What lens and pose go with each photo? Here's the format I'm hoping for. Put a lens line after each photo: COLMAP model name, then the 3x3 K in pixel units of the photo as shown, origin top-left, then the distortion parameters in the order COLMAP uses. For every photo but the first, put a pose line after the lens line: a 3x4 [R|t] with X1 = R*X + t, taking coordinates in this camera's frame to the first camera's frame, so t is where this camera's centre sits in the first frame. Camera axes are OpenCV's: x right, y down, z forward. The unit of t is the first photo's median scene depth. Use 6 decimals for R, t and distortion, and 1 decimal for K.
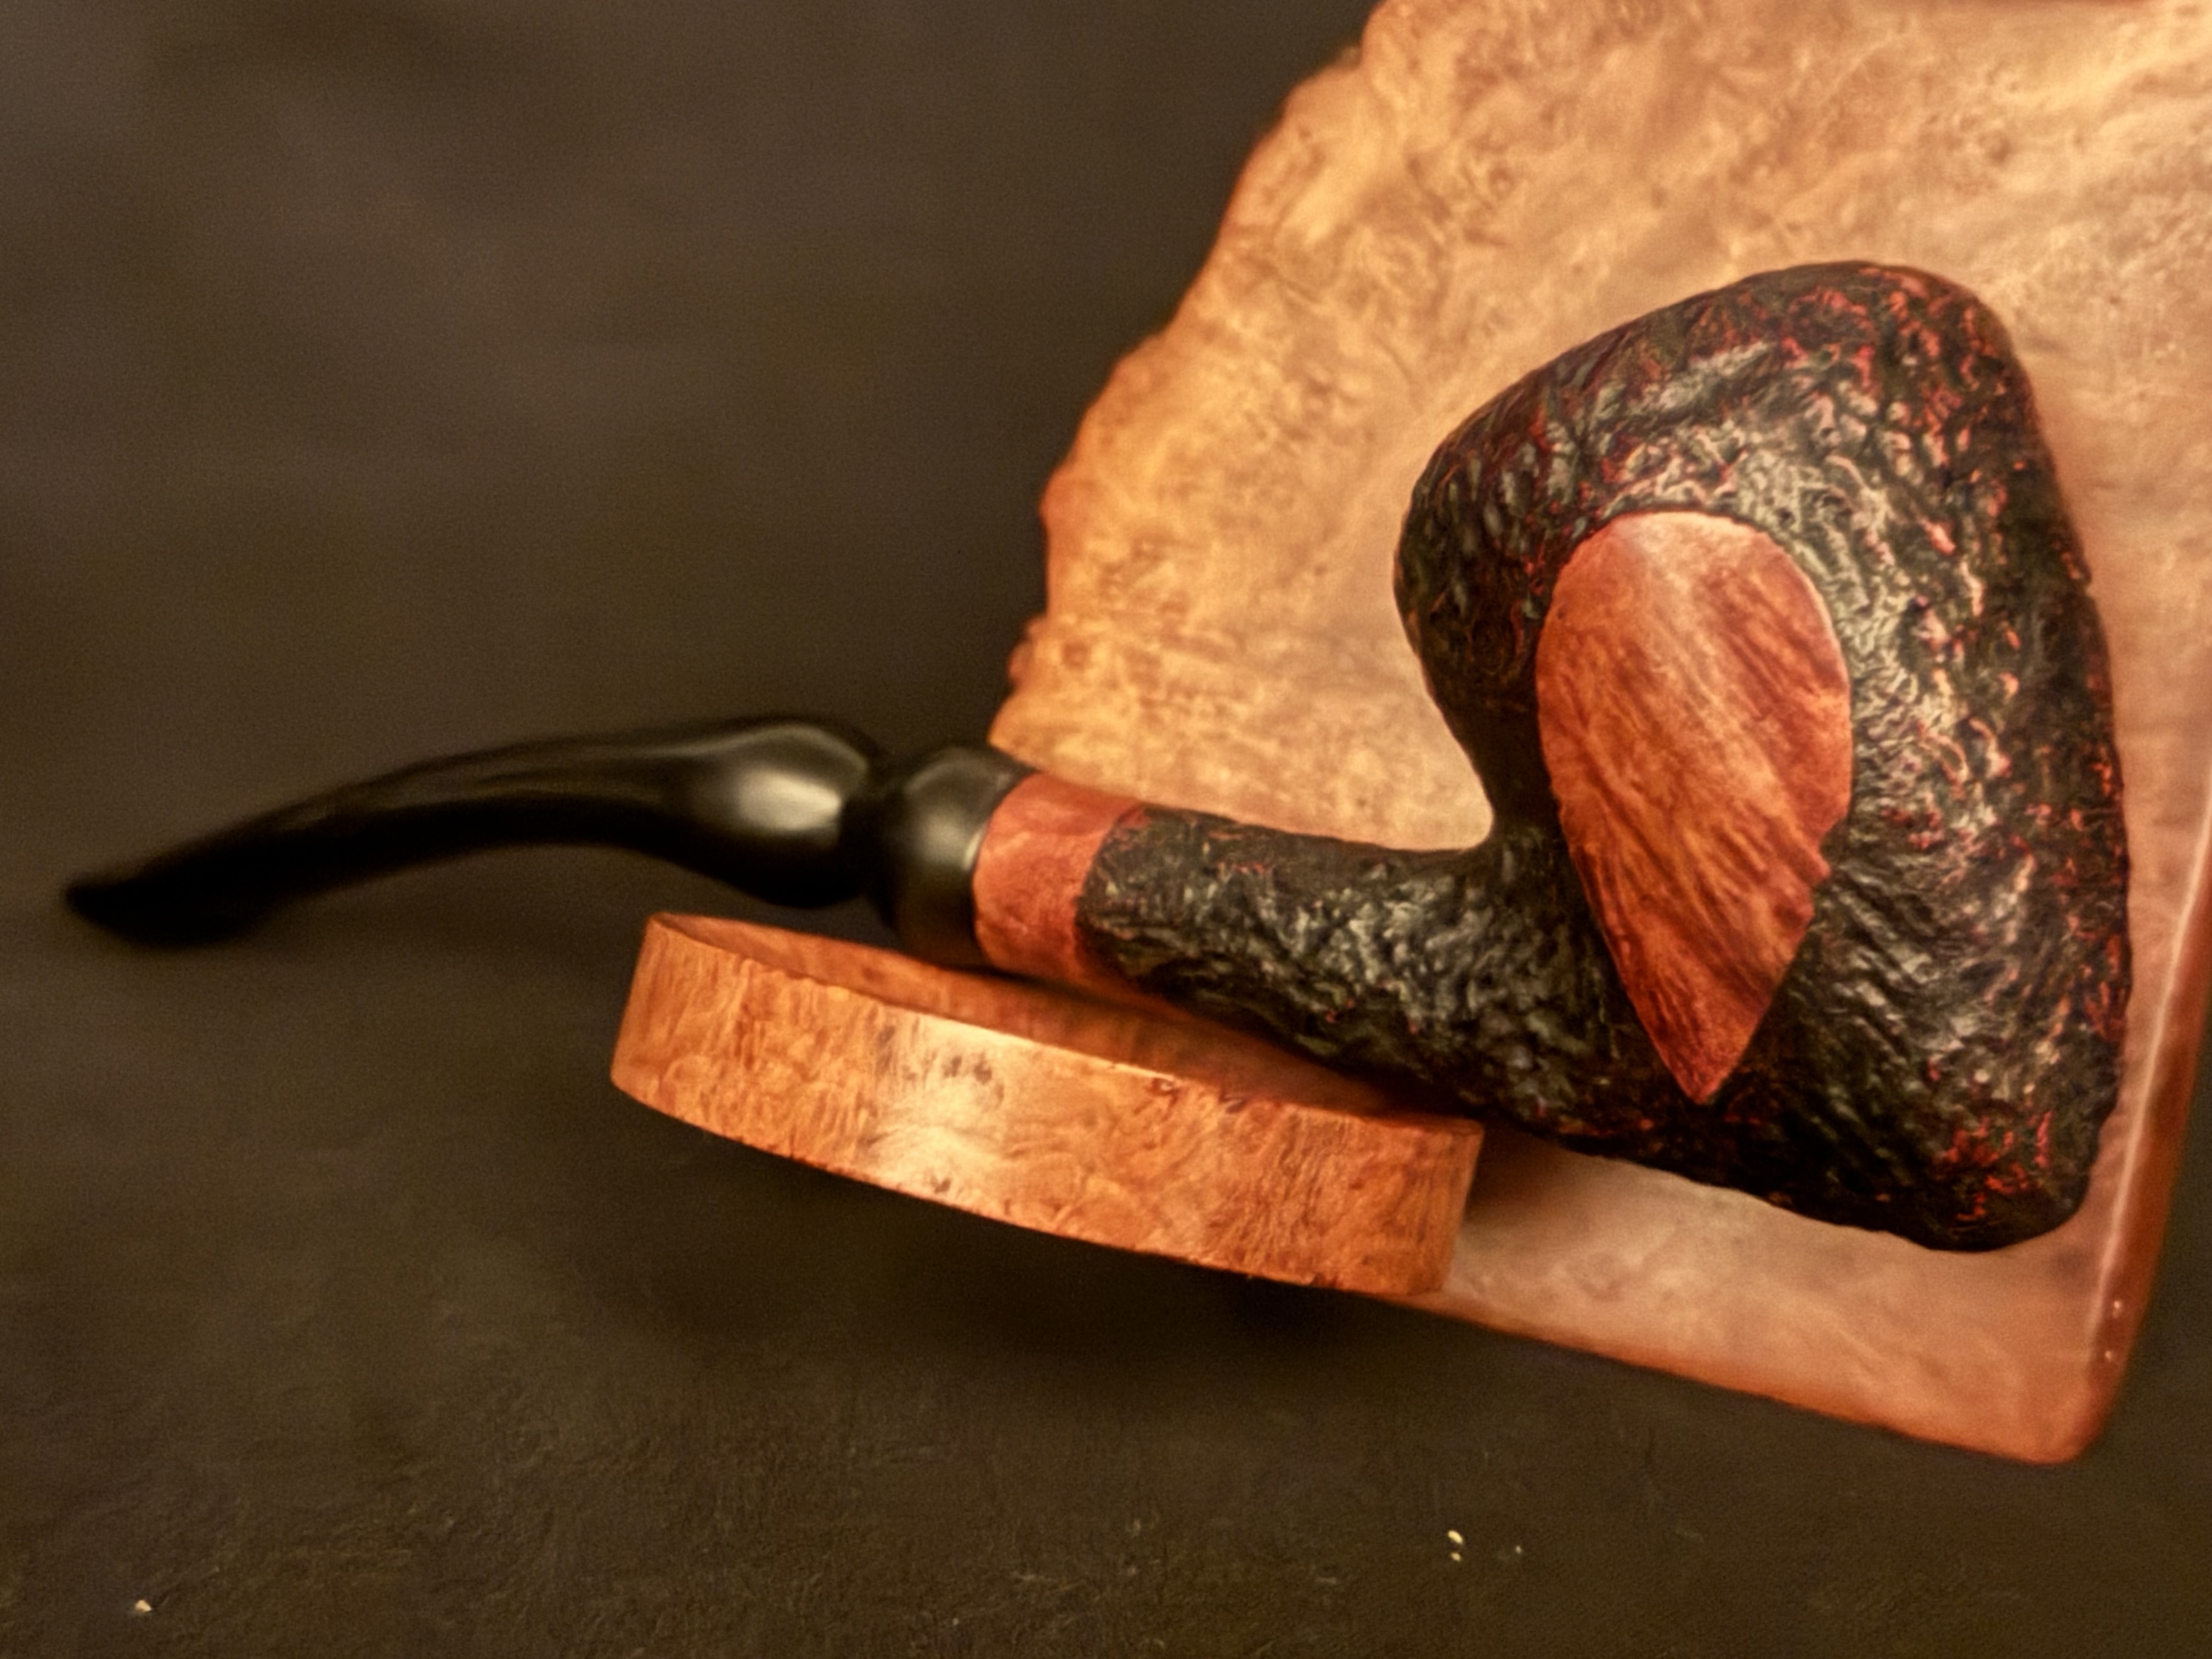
lens RADIAL K [[3556.9, 0, 1106.0], [0, 3556.9, 829.5], [0, 0, 1]] dist [0.131080, -0.259271]
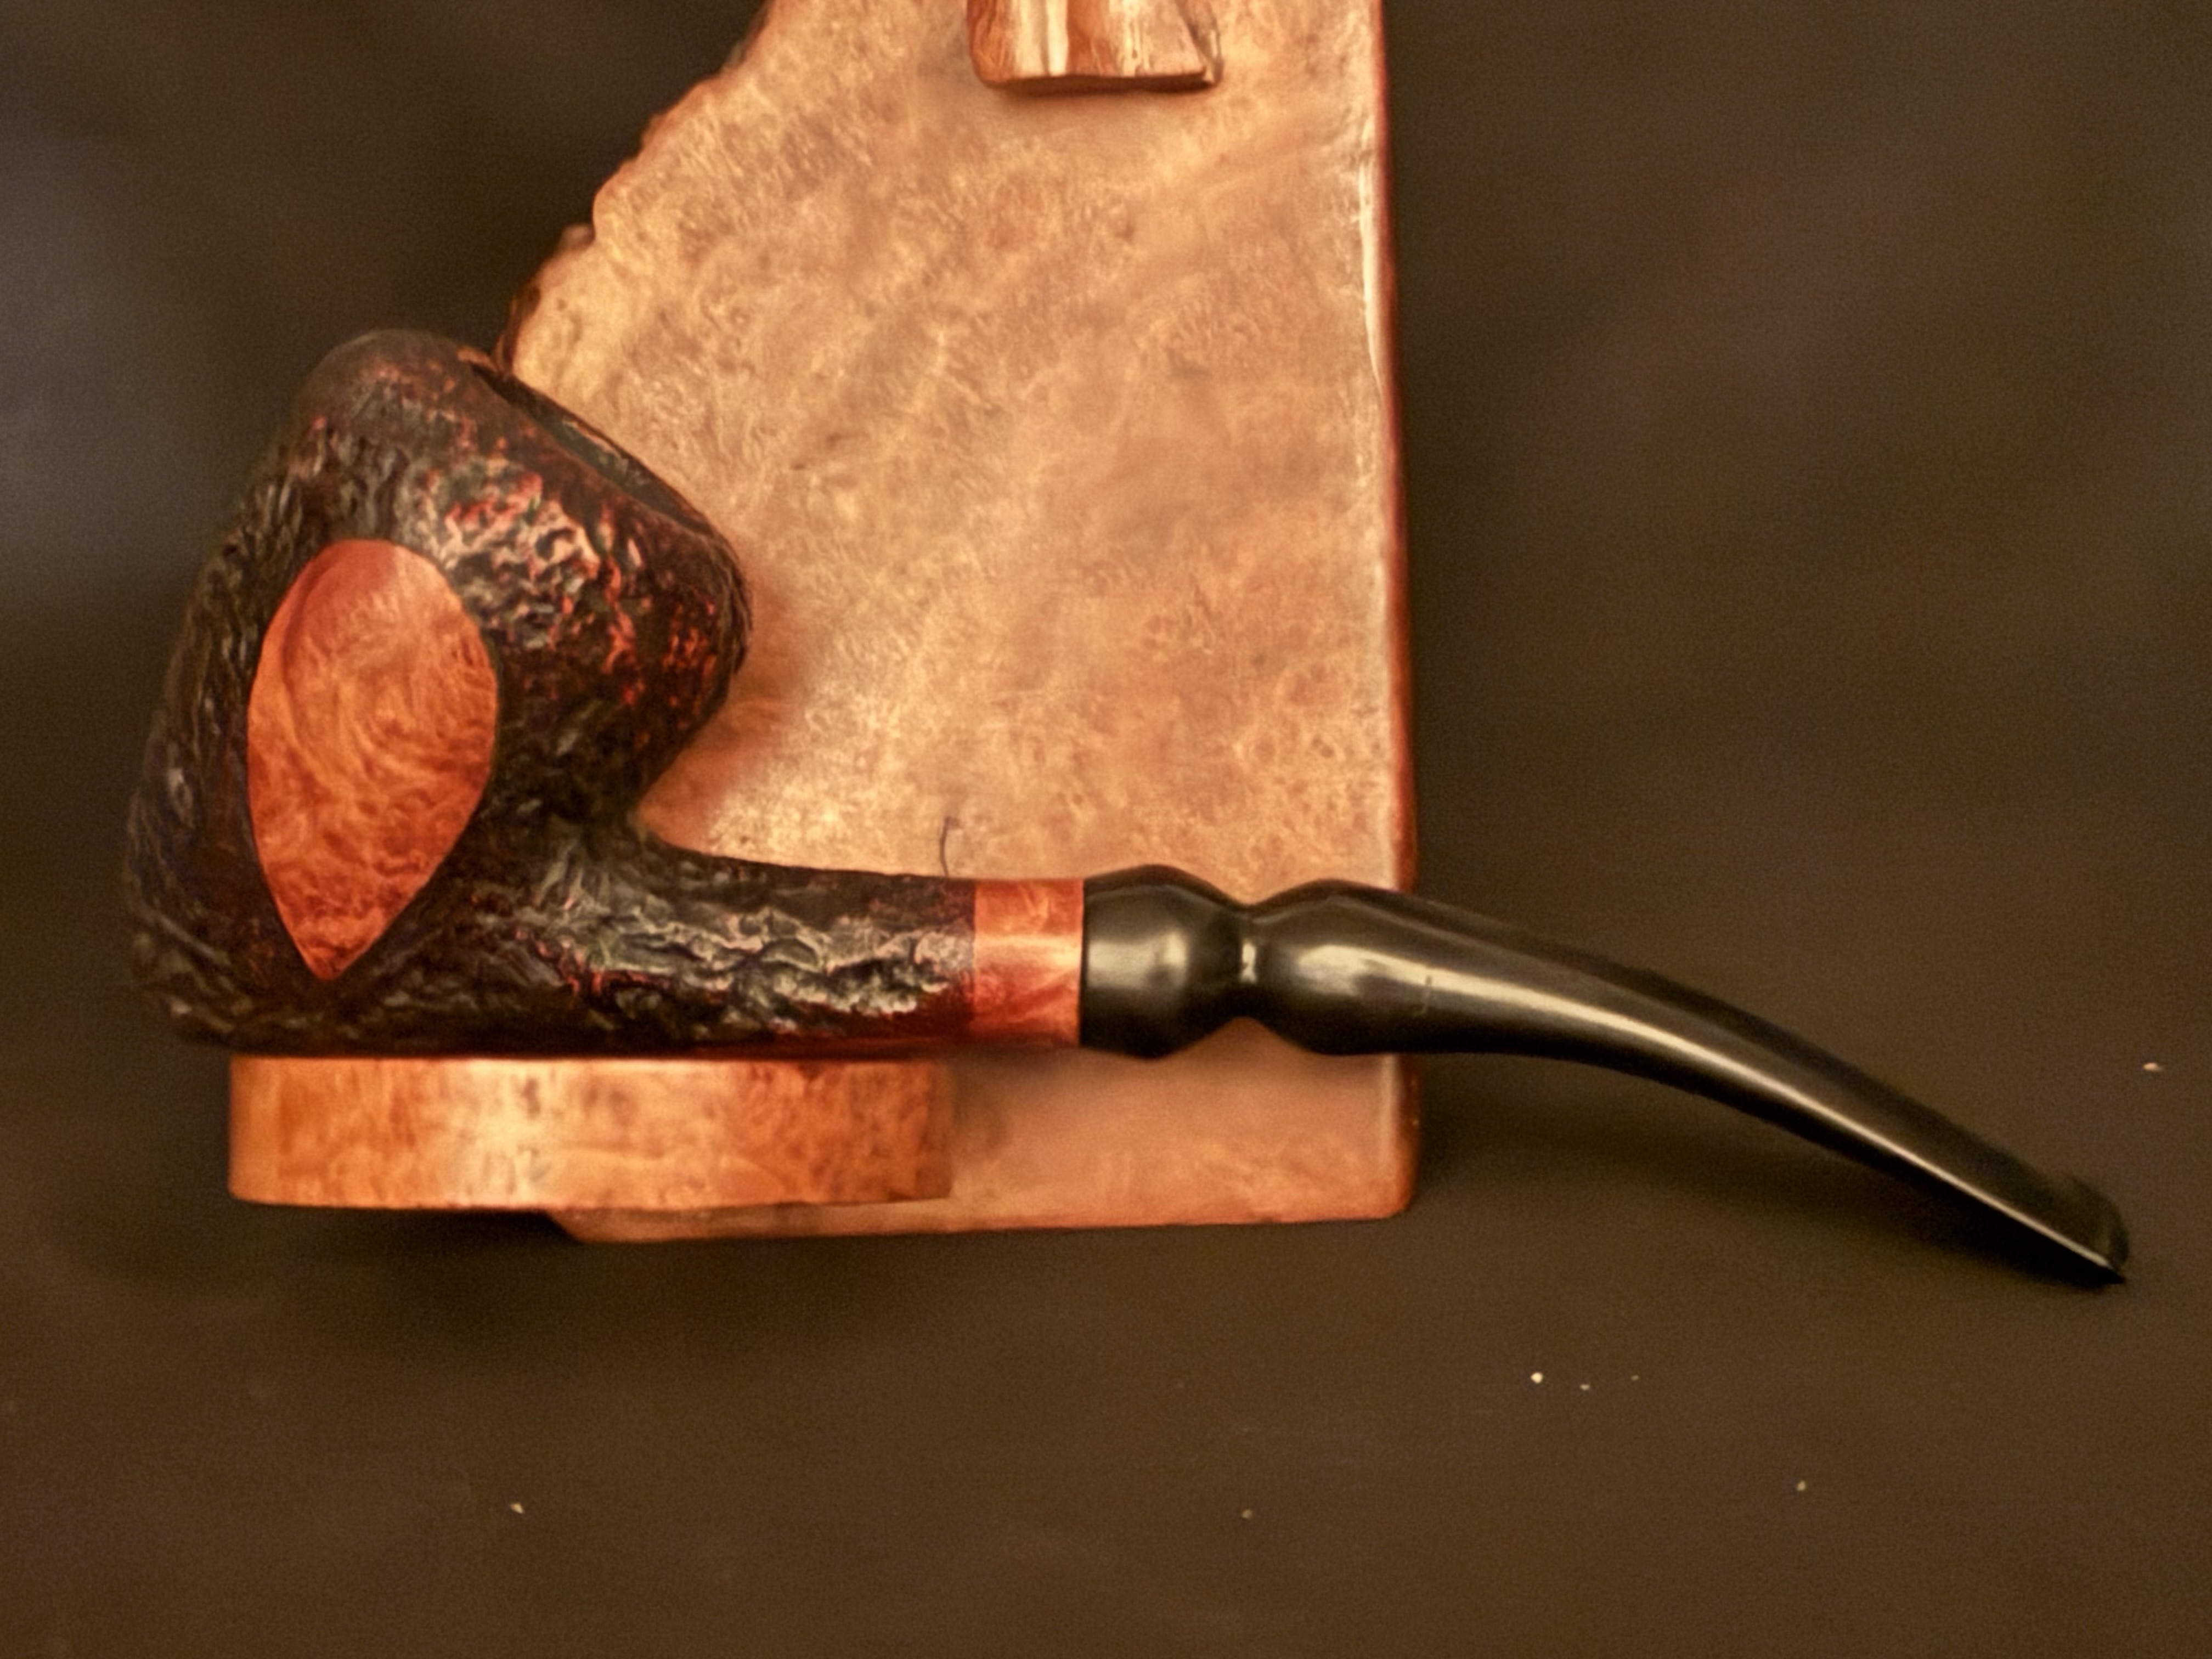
lens RADIAL K [[3846.0, 0, 1106.0], [0, 3846.0, 829.5], [0, 0, 1]] dist [0.187671, -0.057151]
pose [[0.920197, -0.220239, 0.323624, -0.250580], [0.226403, 0.973849, 0.018986, -0.008599], [-0.319343, 0.055798, 0.945995, -0.288595]]
